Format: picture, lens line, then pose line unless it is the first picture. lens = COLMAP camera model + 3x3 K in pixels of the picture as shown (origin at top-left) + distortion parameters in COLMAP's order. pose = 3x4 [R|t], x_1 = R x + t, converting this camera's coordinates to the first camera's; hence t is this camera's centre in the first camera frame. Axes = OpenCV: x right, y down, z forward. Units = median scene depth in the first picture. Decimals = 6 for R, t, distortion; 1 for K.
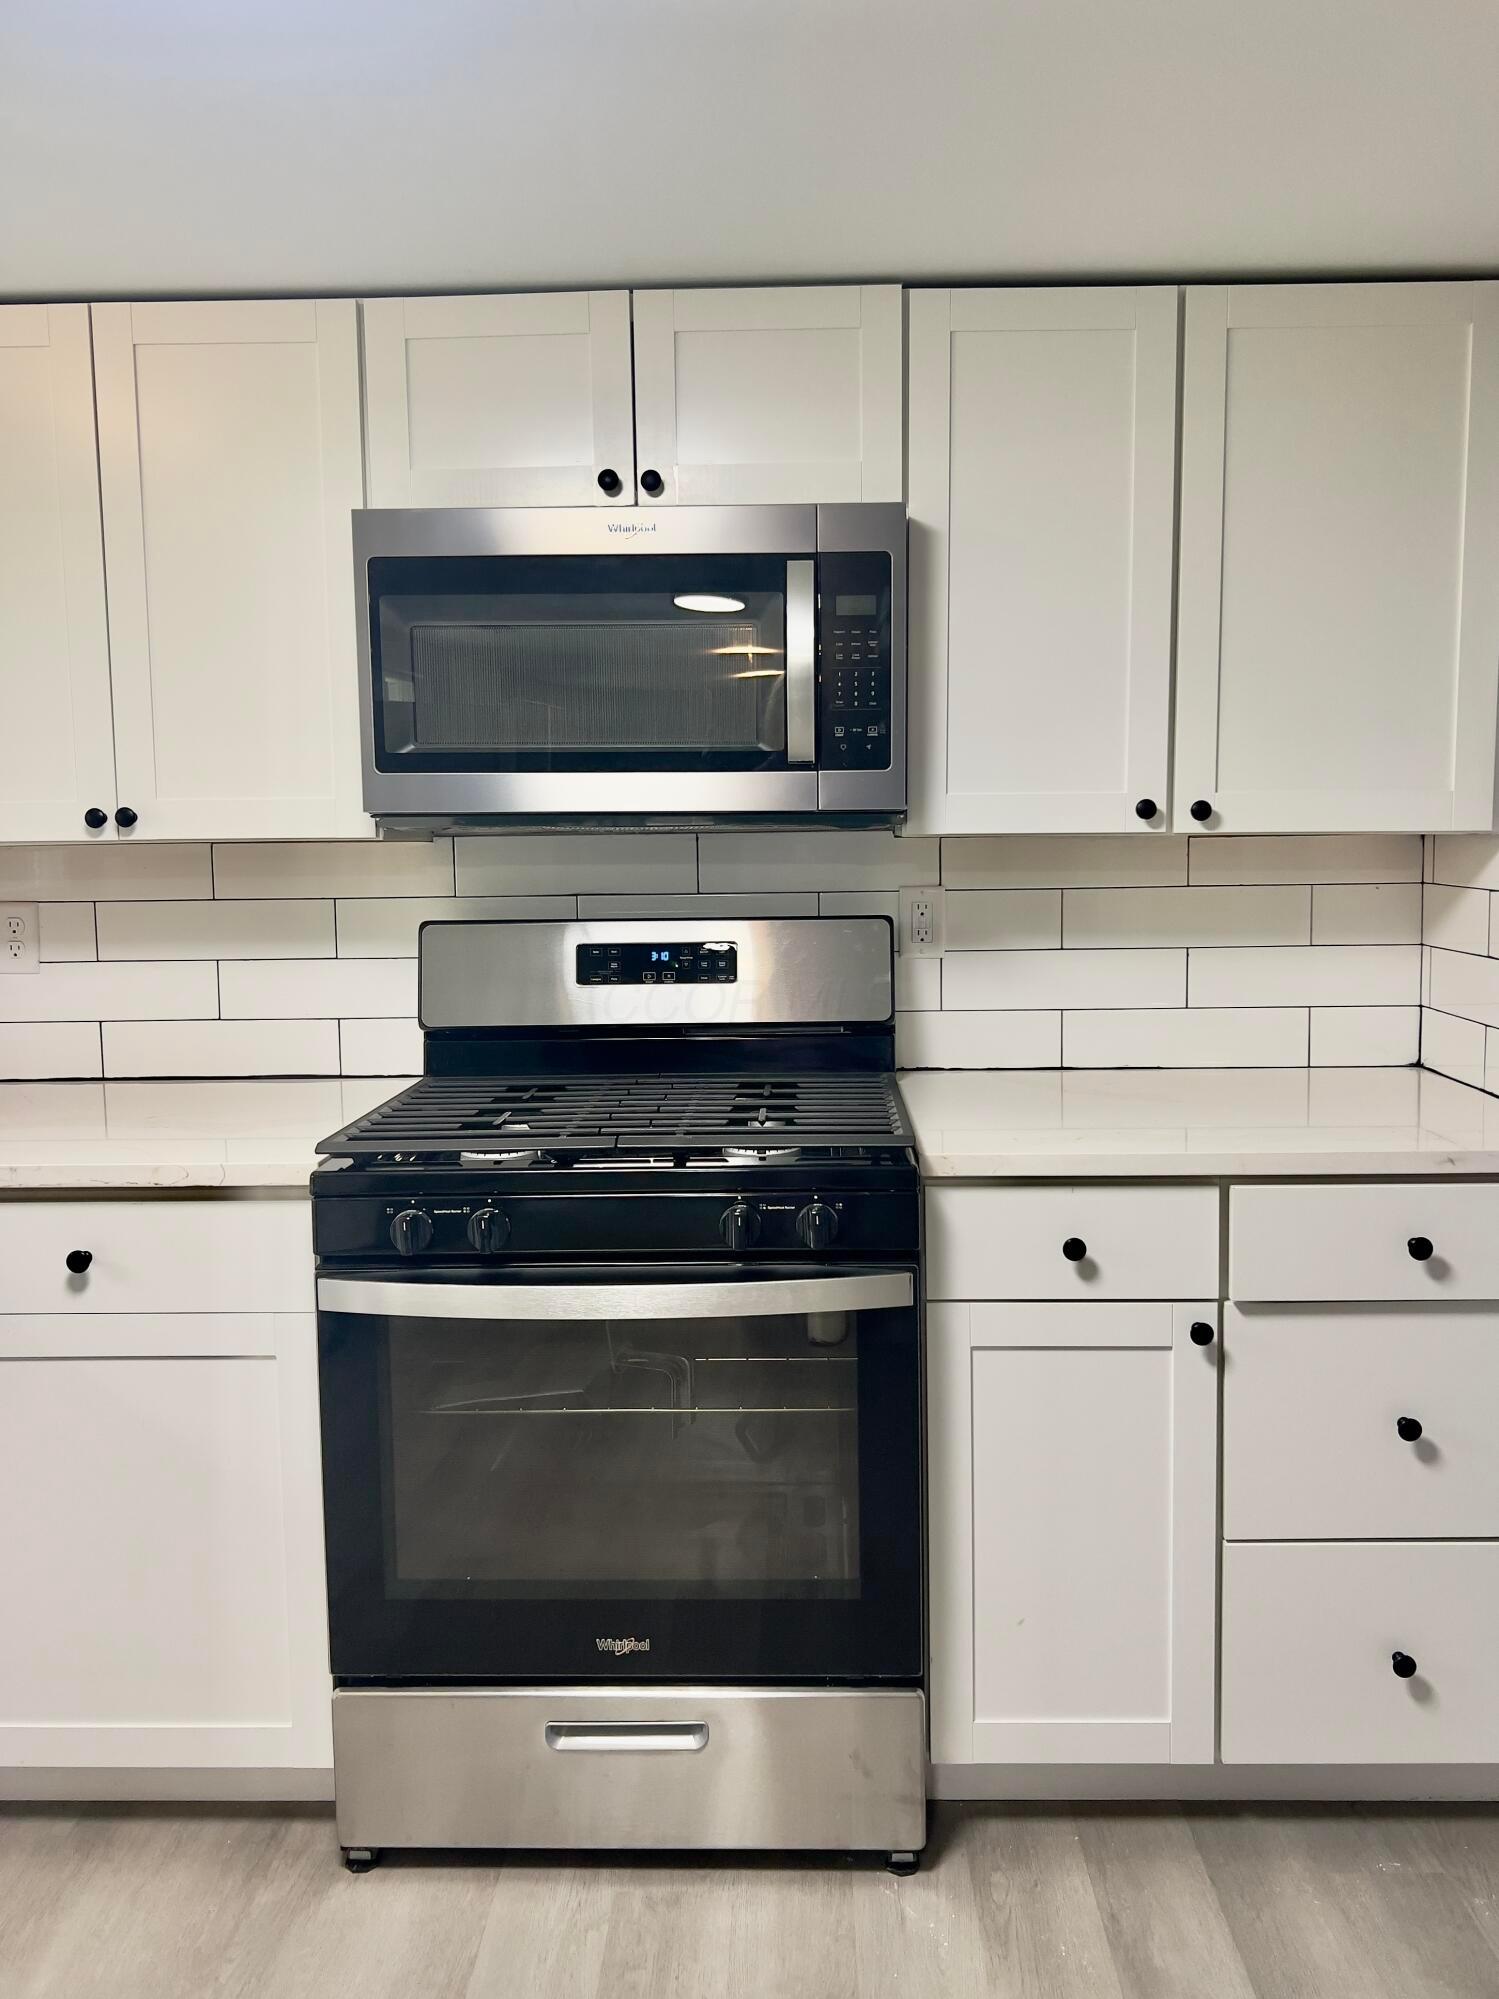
lens RADIAL K [[1501.2, 0, 753.8], [0, 1501.2, 963.3], [0, 0, 1]] dist [0.025132, -0.026080]
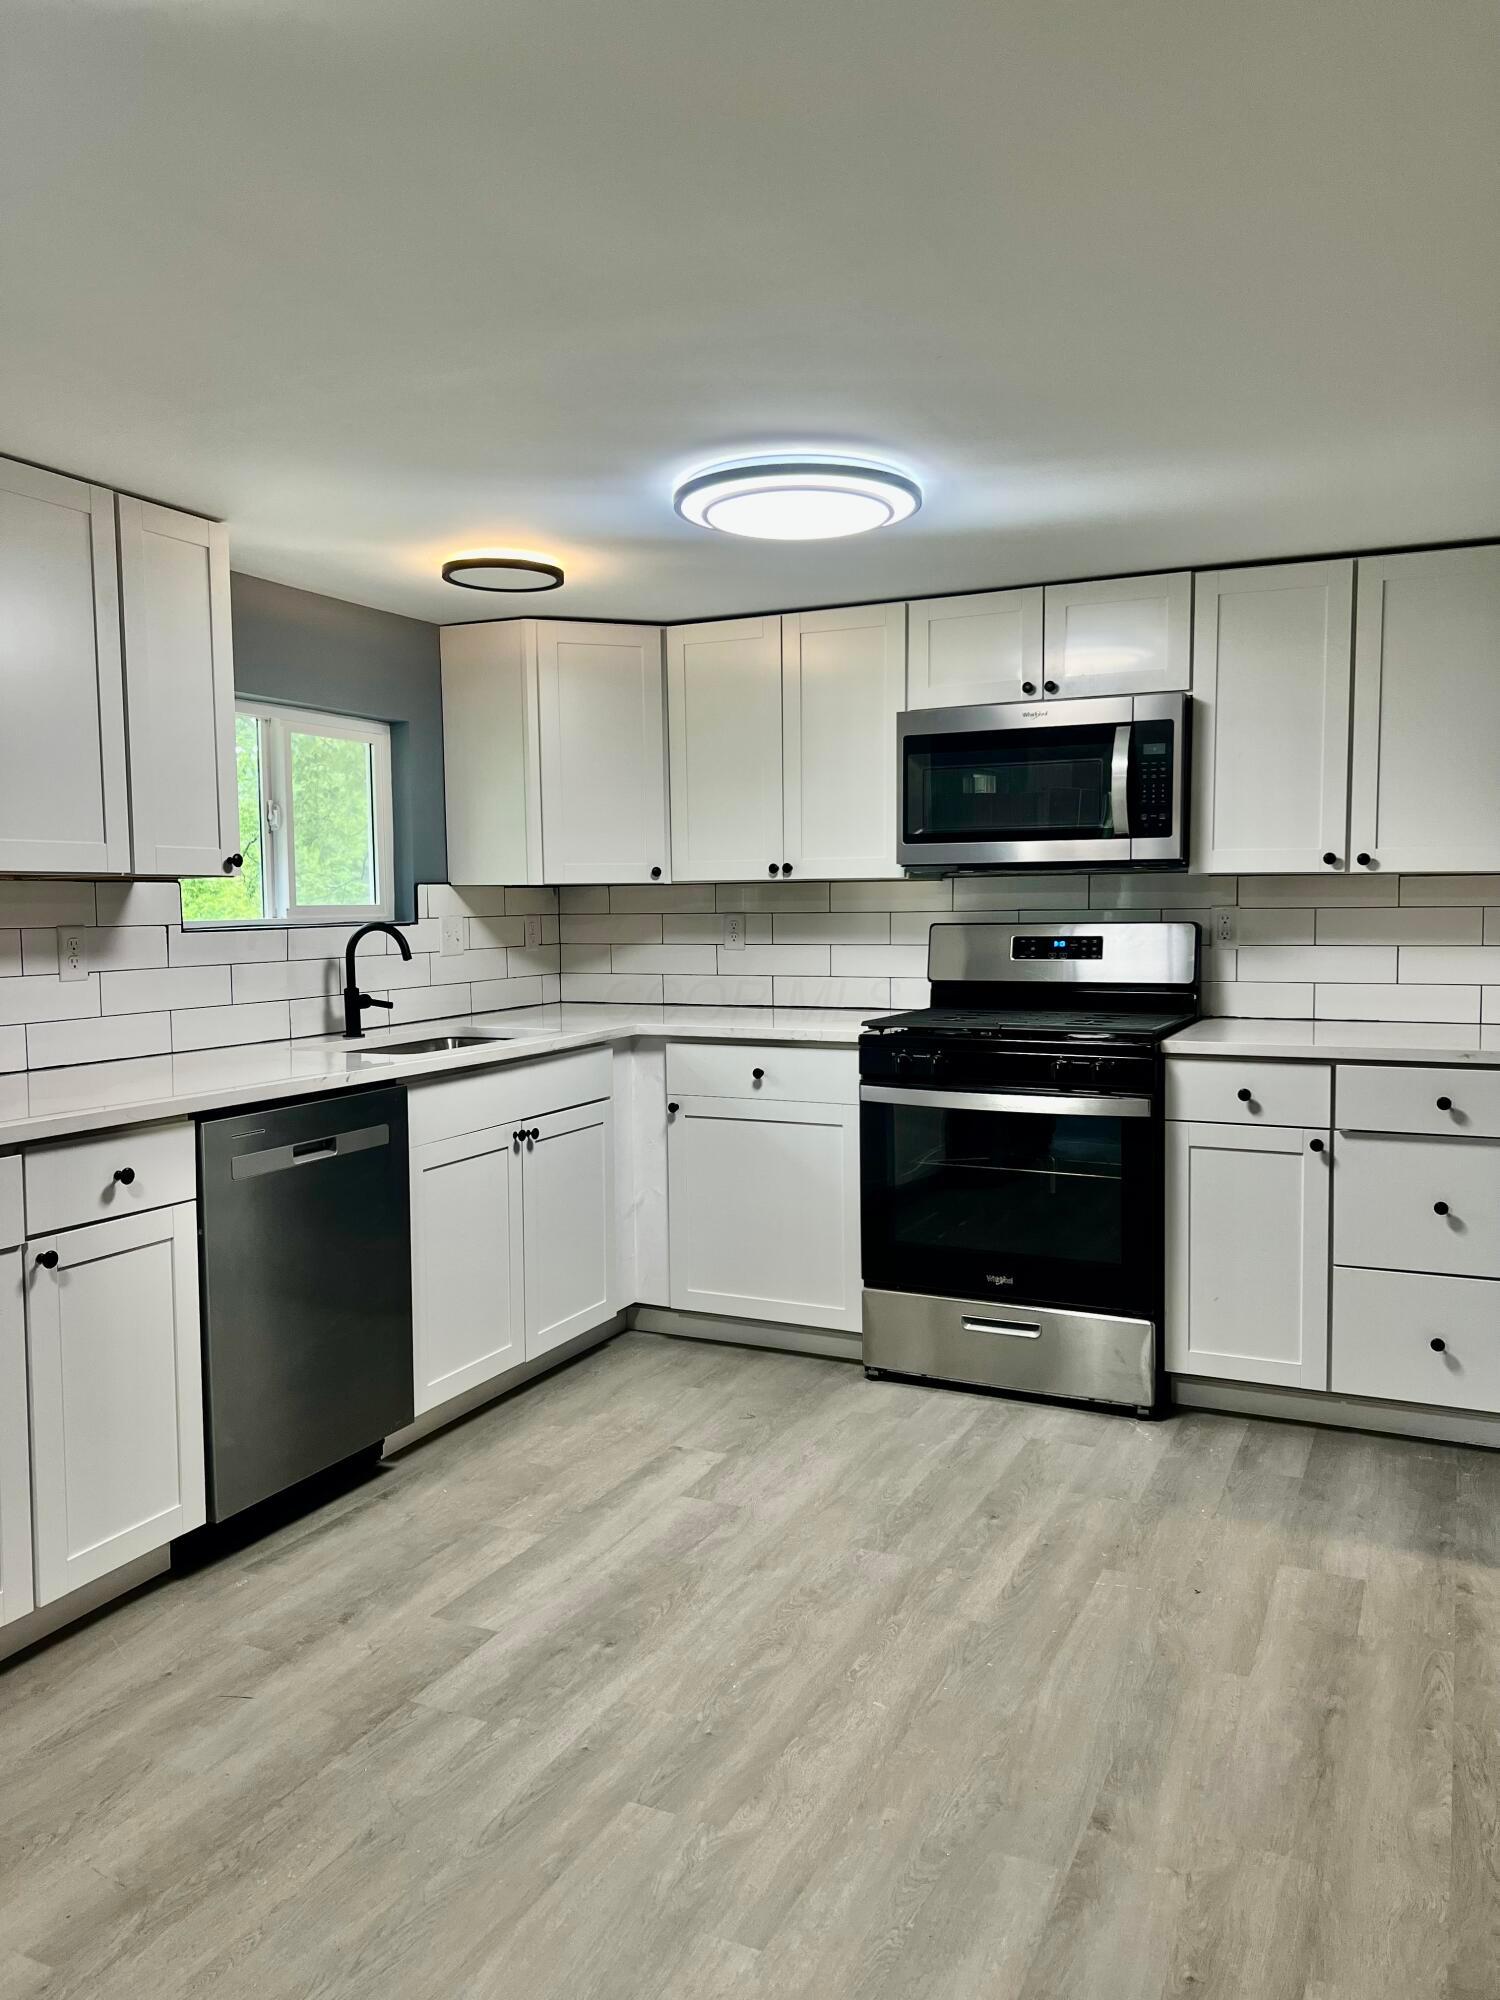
lens RADIAL K [[1502.0, 0, 749.8], [0, 1502.0, 998.0], [0, 0, 1]] dist [0.025132, -0.026080]
pose [[0.907843, 0.029701, -0.418257, 0.397846], [-0.036408, 0.999304, -0.008063, 0.098924], [0.417727, 0.022548, 0.908293, -0.874115]]
